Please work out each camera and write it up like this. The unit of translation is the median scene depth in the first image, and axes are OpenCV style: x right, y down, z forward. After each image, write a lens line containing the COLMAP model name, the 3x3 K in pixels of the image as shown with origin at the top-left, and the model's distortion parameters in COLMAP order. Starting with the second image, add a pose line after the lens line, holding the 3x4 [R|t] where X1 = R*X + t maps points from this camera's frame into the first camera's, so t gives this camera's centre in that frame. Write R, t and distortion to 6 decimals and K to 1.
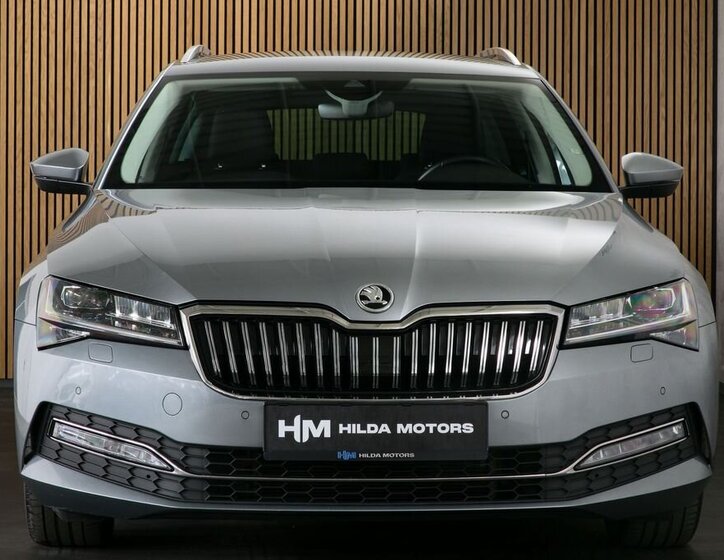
lens RADIAL K [[2285.7, 0, 362.0], [0, 2285.7, 280.0], [0, 0, 1]] dist [-0.106635, 1.898282]
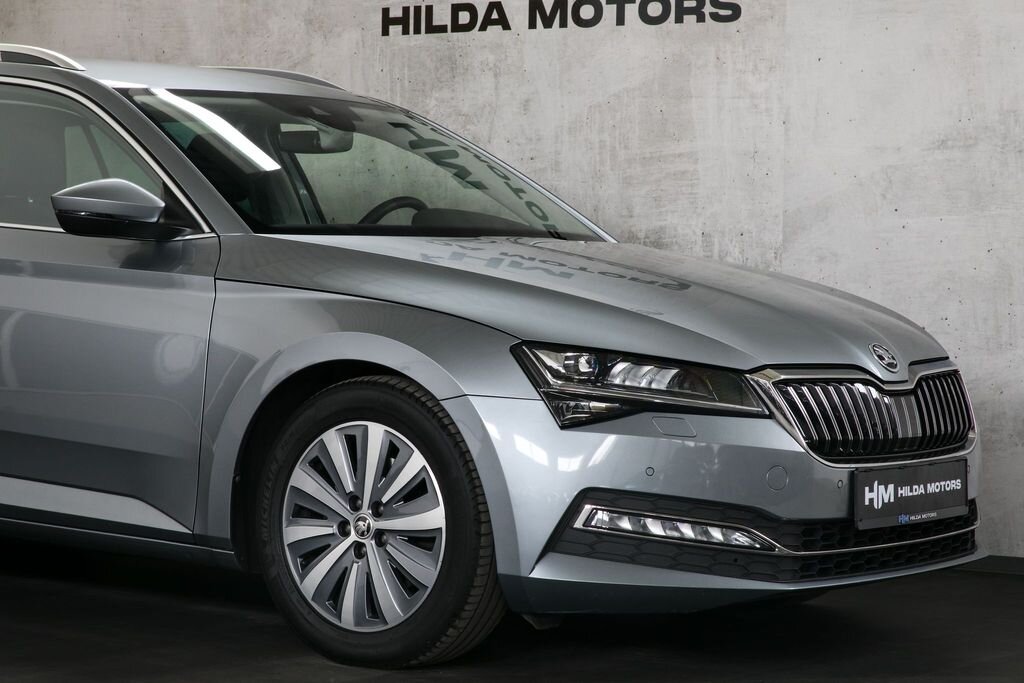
lens RADIAL K [[2926.7, 0, 550.5], [0, 2926.7, 341.4], [0, 0, 1]] dist [-0.049858, -0.247500]
pose [[0.609142, -0.019990, 0.792809, -1.077142], [0.014895, 0.999794, 0.013764, -0.018367], [-0.792921, 0.003424, 0.609314, 0.355203]]
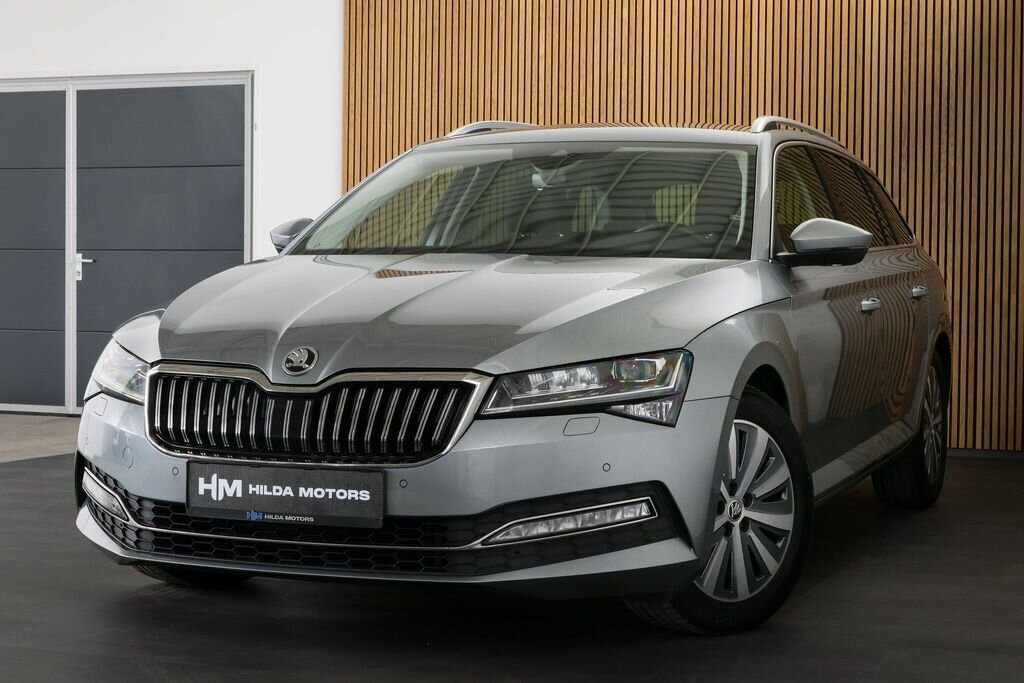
lens RADIAL K [[1955.0, 0, 512.0], [0, 1955.0, 341.5], [0, 0, 1]] dist [-0.030314, 0.063098]
pose [[0.911874, 0.020829, -0.409941, 0.445740], [-0.021164, 0.999769, 0.003721, -0.005916], [0.409924, 0.005283, 0.912104, 0.255768]]
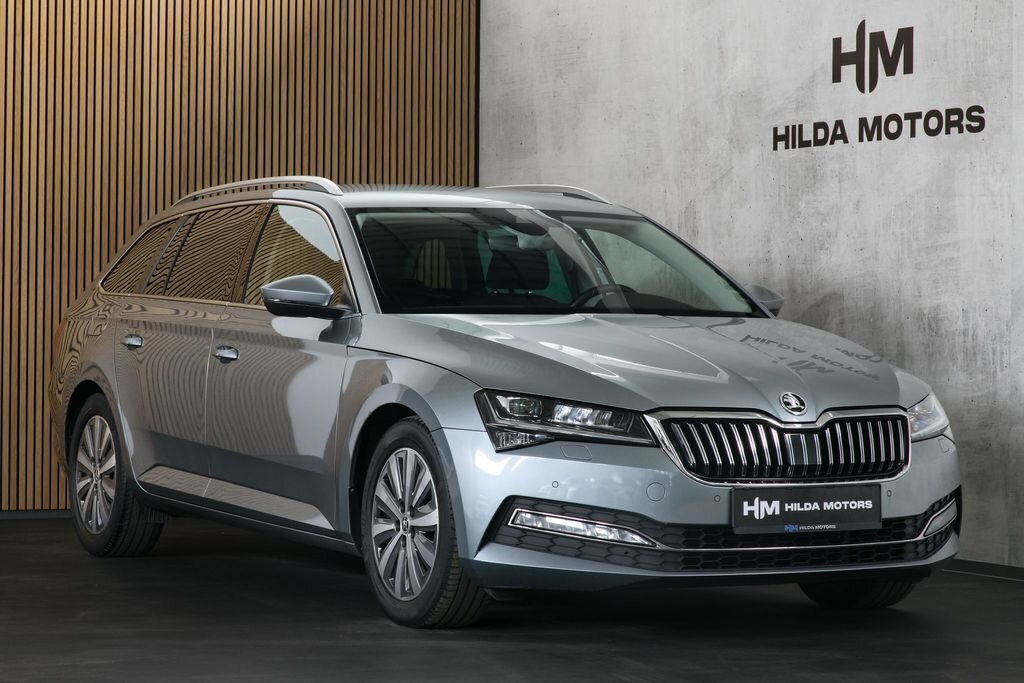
lens RADIAL K [[2993.2, 0, 512.0], [0, 2993.2, 341.5], [0, 0, 1]] dist [-0.004238, 0.371322]
pose [[0.895535, -0.001222, 0.444989, -0.872038], [0.012687, 0.999660, -0.022787, 0.009298], [-0.444809, 0.026052, 0.895246, -0.409974]]
